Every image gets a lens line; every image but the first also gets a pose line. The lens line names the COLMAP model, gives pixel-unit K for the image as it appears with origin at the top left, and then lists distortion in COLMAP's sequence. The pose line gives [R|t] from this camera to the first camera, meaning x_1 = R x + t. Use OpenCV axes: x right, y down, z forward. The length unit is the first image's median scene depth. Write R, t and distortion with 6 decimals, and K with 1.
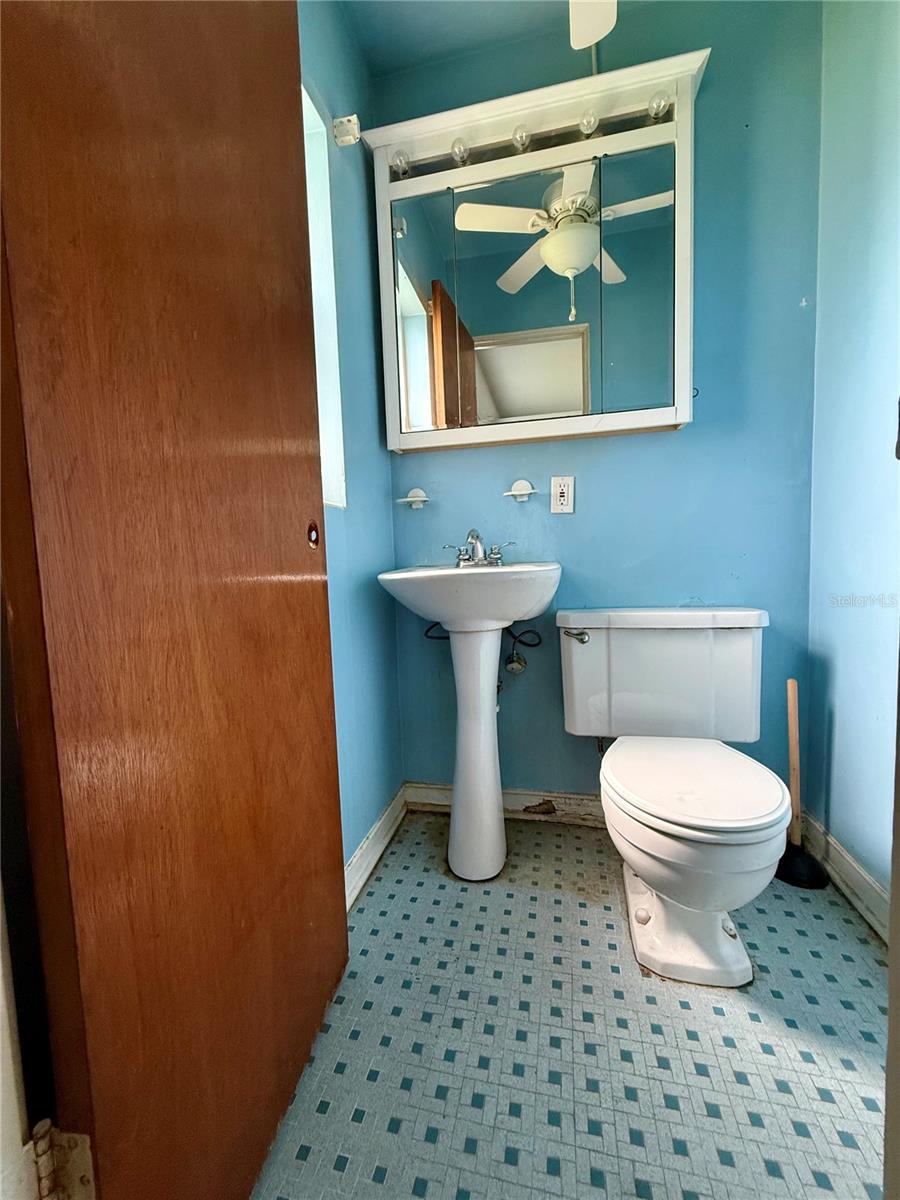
lens RADIAL K [[479.2, 0, 450.7], [0, 479.2, 598.4], [0, 0, 1]] dist [0.001739, 0.001000]
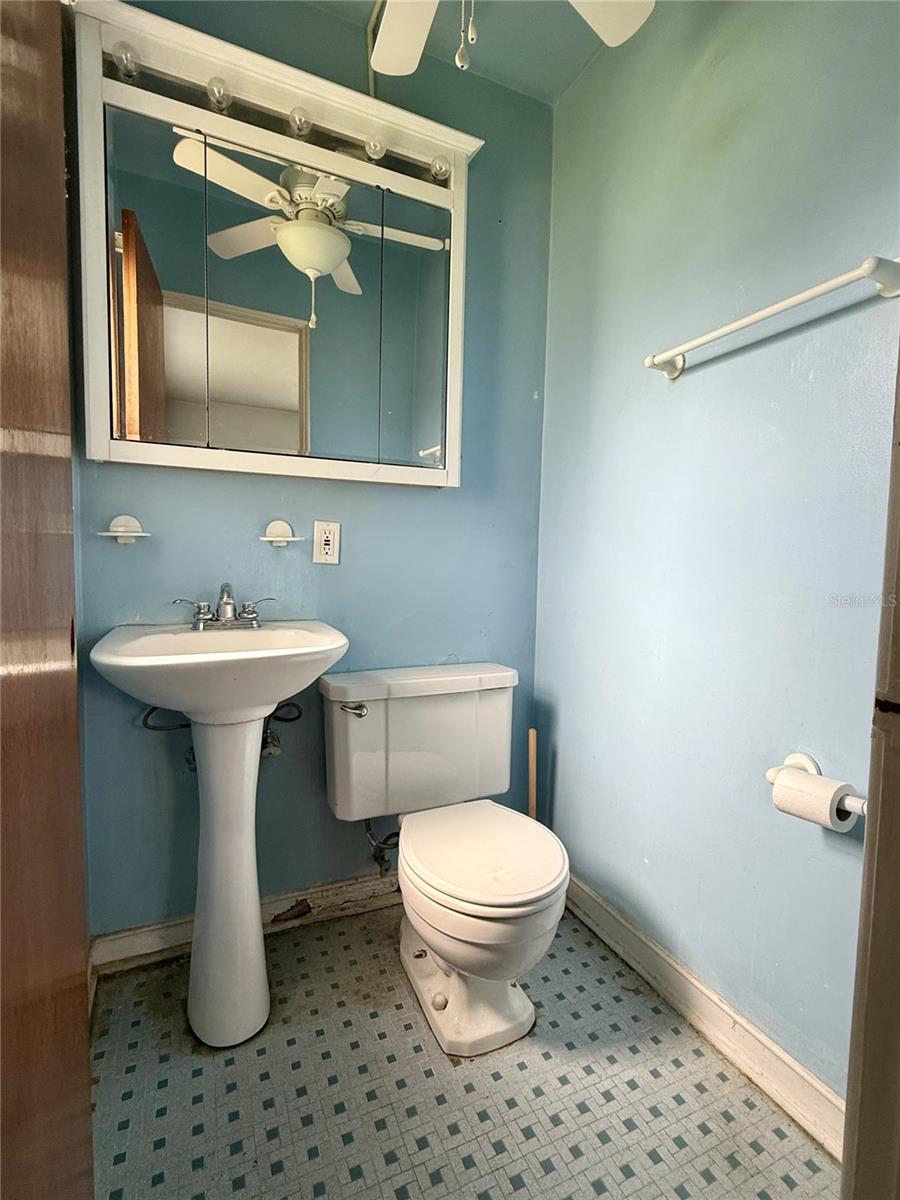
lens RADIAL K [[561.7, 0, 455.6], [0, 561.7, 601.4], [0, 0, 1]] dist [0.000022, 0.000821]
pose [[0.791690, 0.003301, 0.610914, -0.225573], [-0.001273, 0.999992, -0.003753, -0.119894], [-0.610922, 0.002193, 0.791688, 0.062715]]
